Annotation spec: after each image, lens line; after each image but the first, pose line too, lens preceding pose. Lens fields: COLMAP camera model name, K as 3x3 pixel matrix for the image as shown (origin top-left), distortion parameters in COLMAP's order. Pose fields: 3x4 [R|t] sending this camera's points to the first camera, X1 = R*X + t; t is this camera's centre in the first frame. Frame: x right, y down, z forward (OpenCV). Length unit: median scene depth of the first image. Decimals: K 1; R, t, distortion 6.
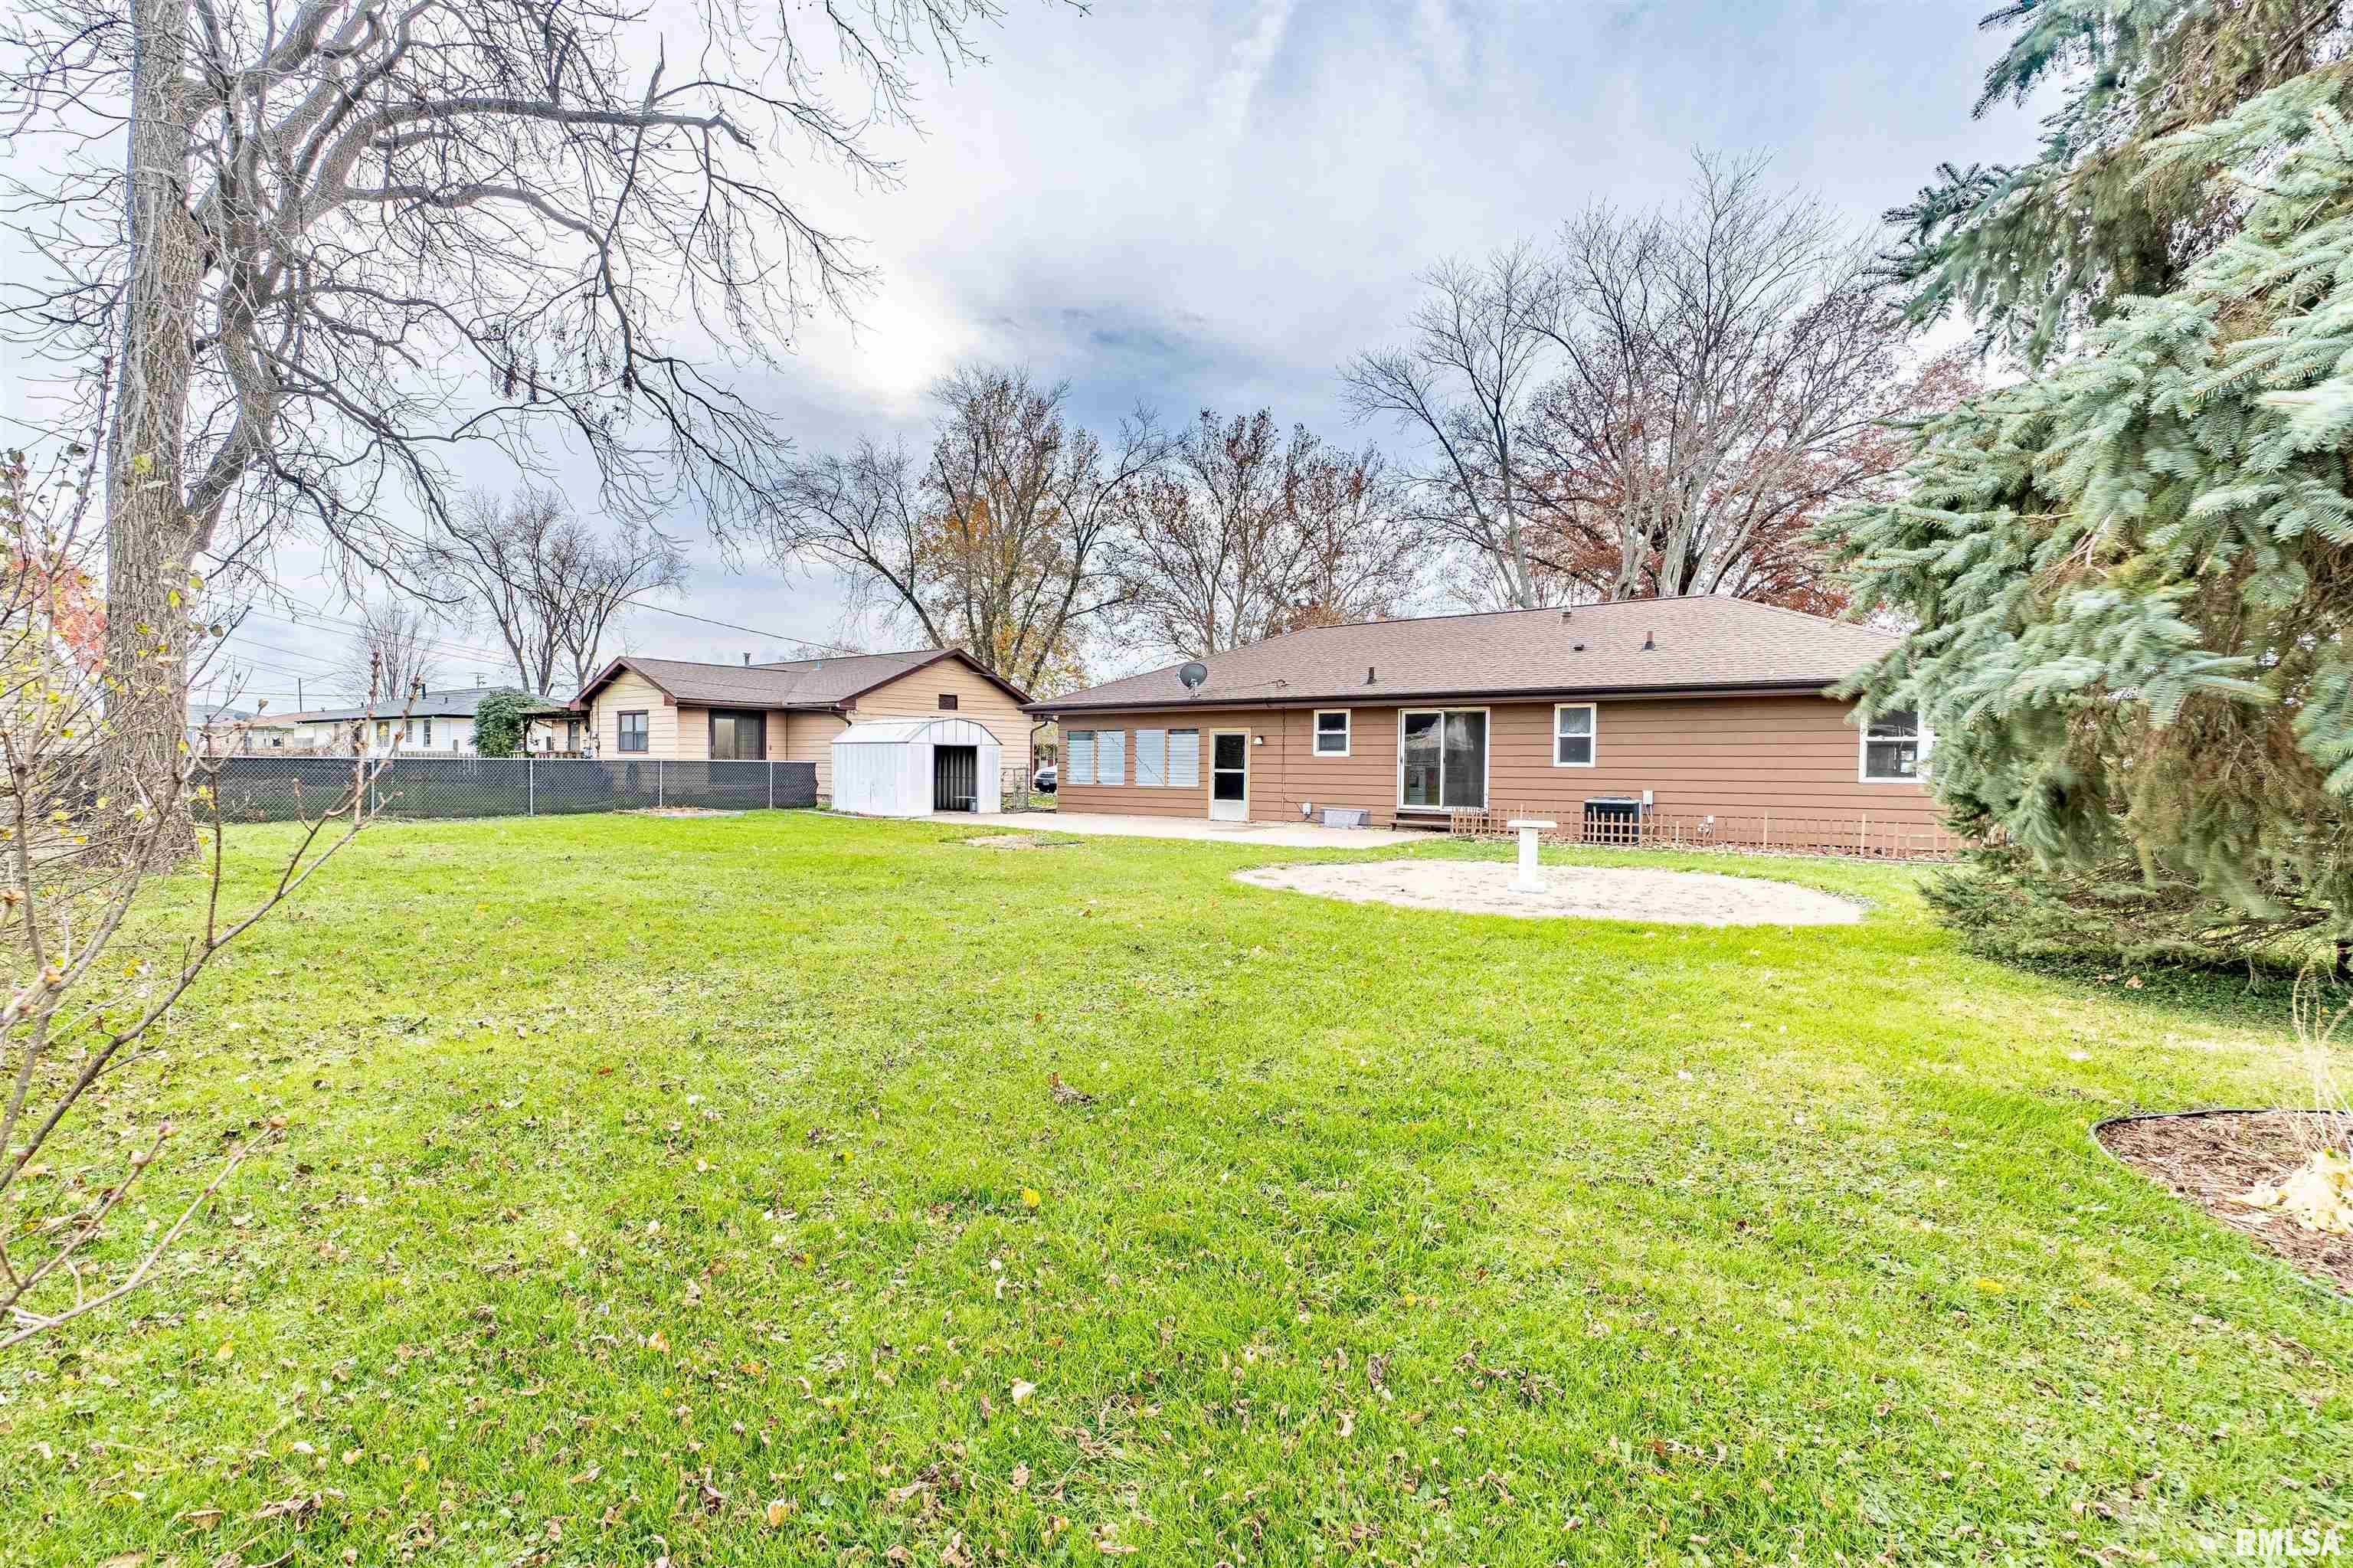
lens RADIAL K [[1047.3, 0, 1177.2], [0, 1047.3, 790.4], [0, 0, 1]] dist [-0.007754, 0.003048]
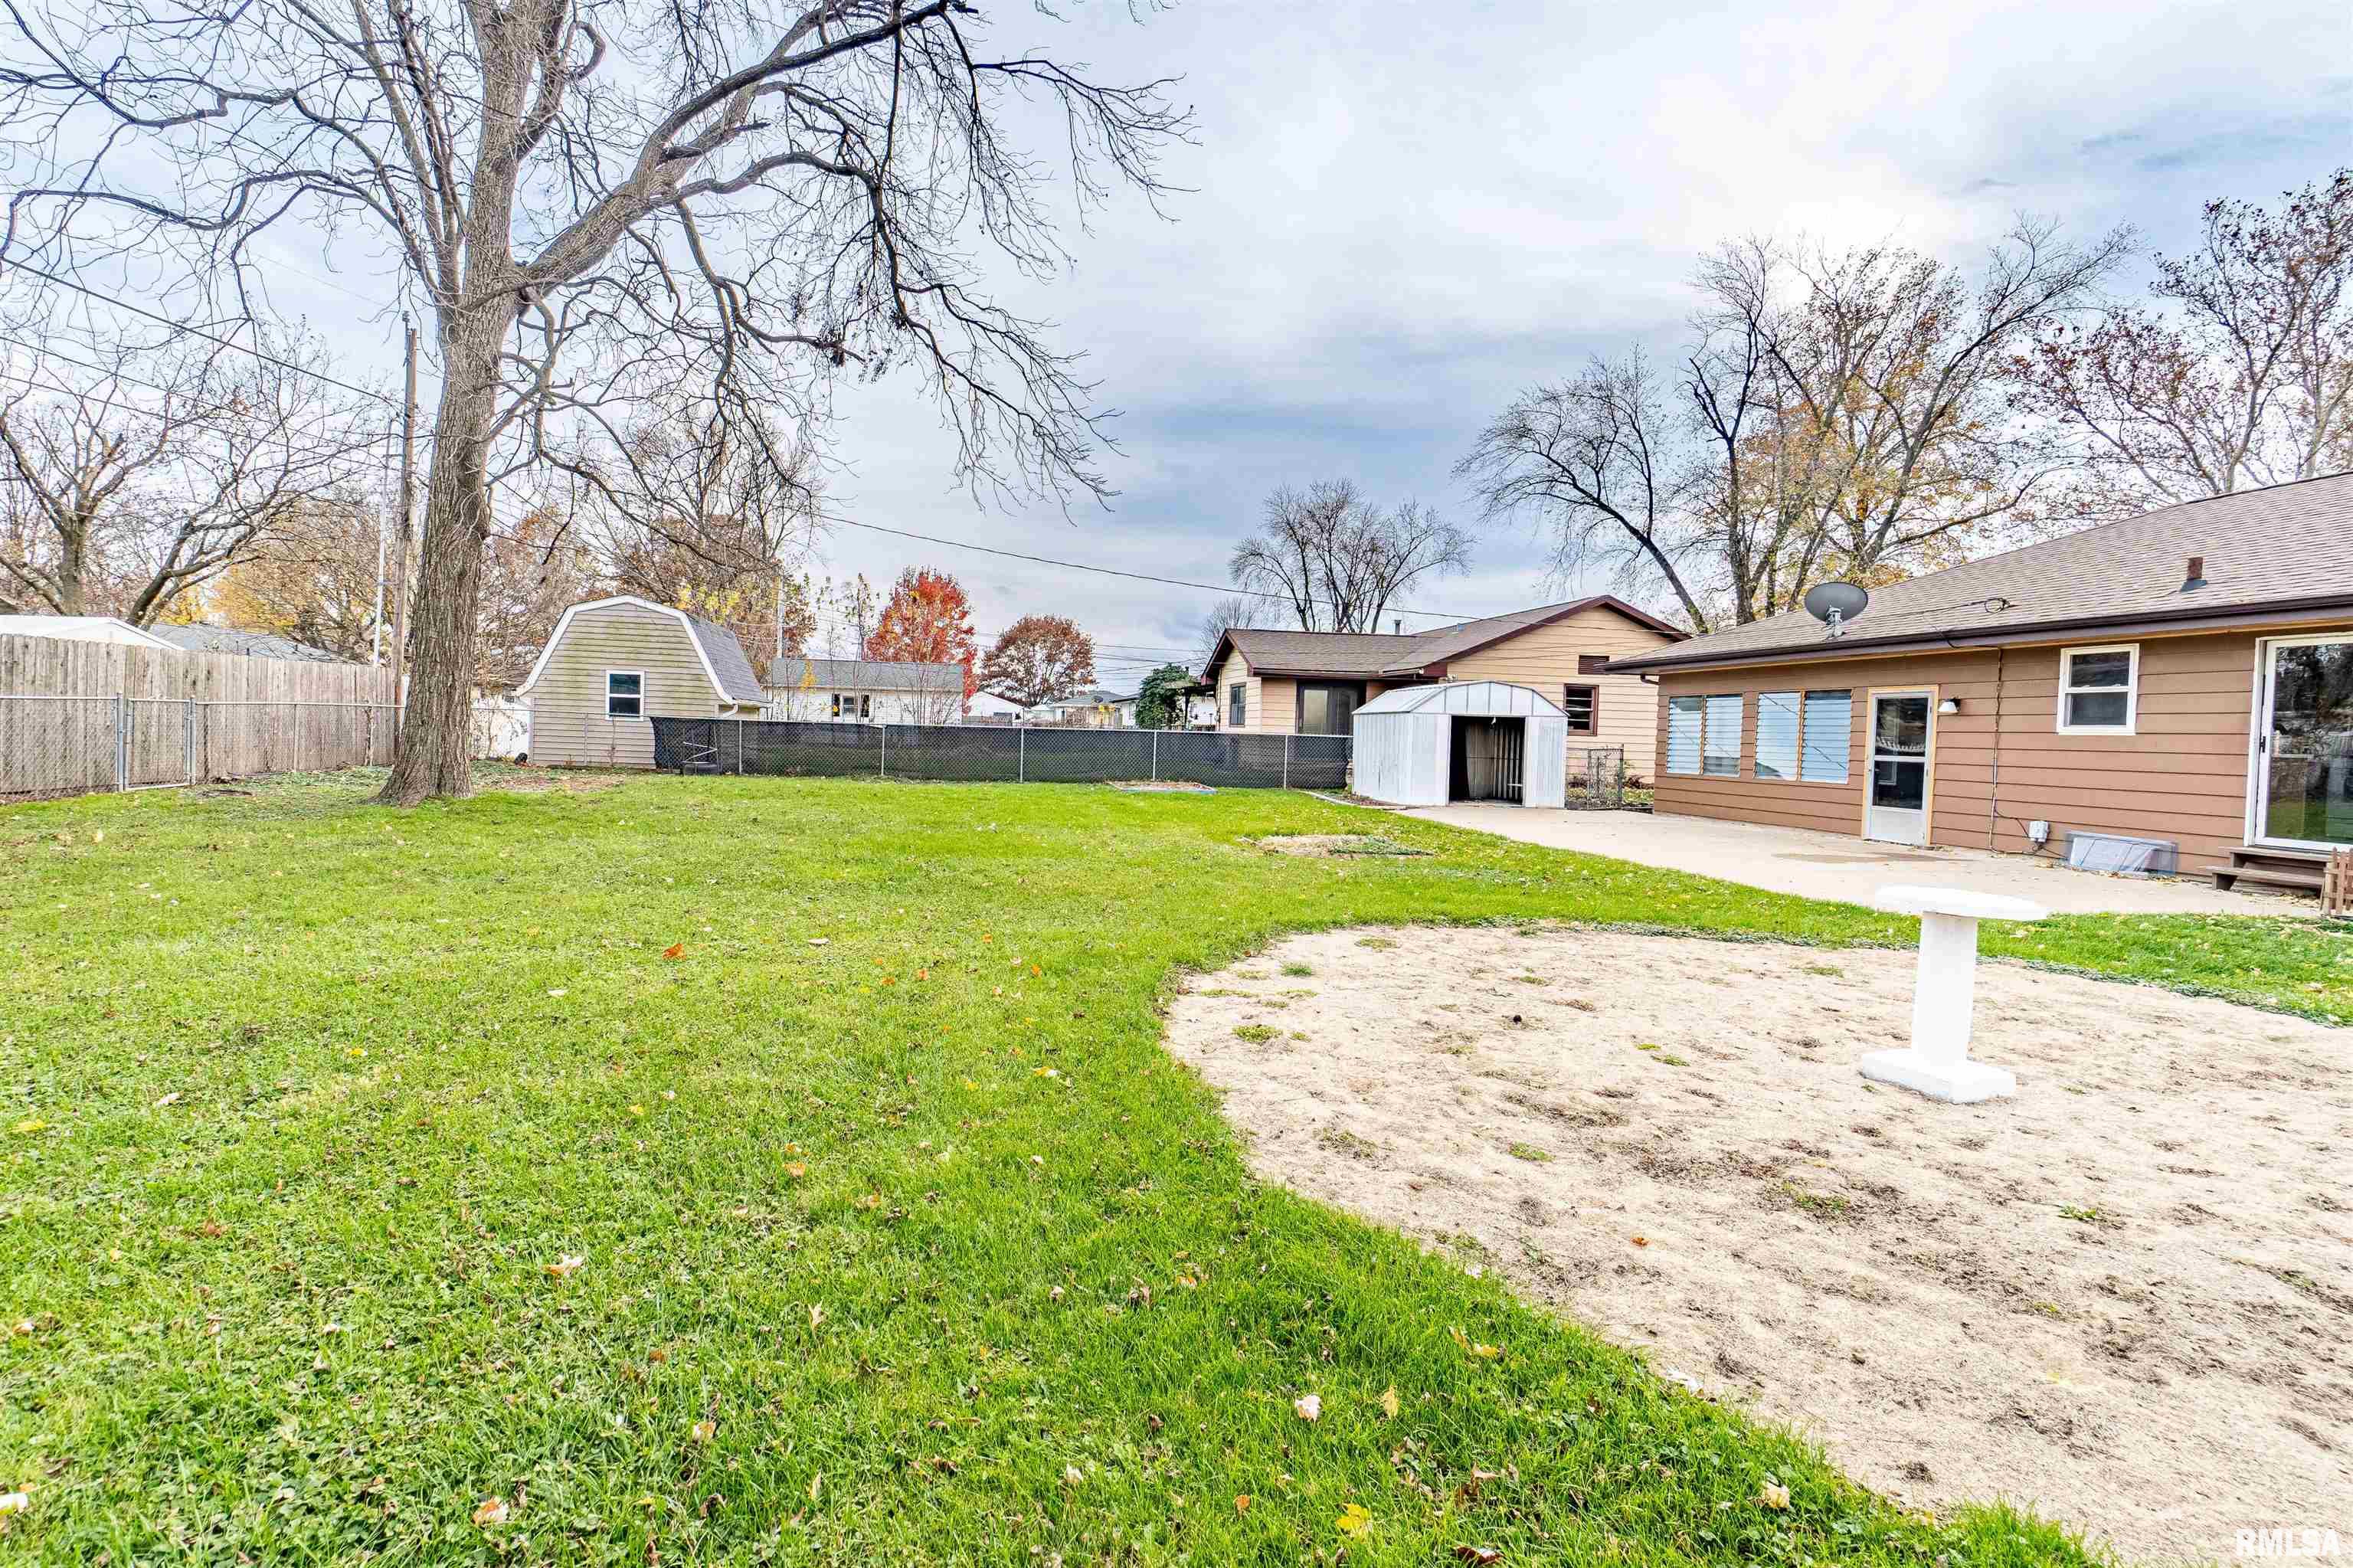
lens RADIAL K [[1105.8, 0, 1163.9], [0, 1105.8, 764.9], [0, 0, 1]] dist [-0.000058, -0.000033]
pose [[0.705307, 0.029403, -0.708292, 0.202912], [-0.037057, 0.999303, 0.004582, -0.002774], [0.707933, 0.023015, 0.705904, 0.266375]]
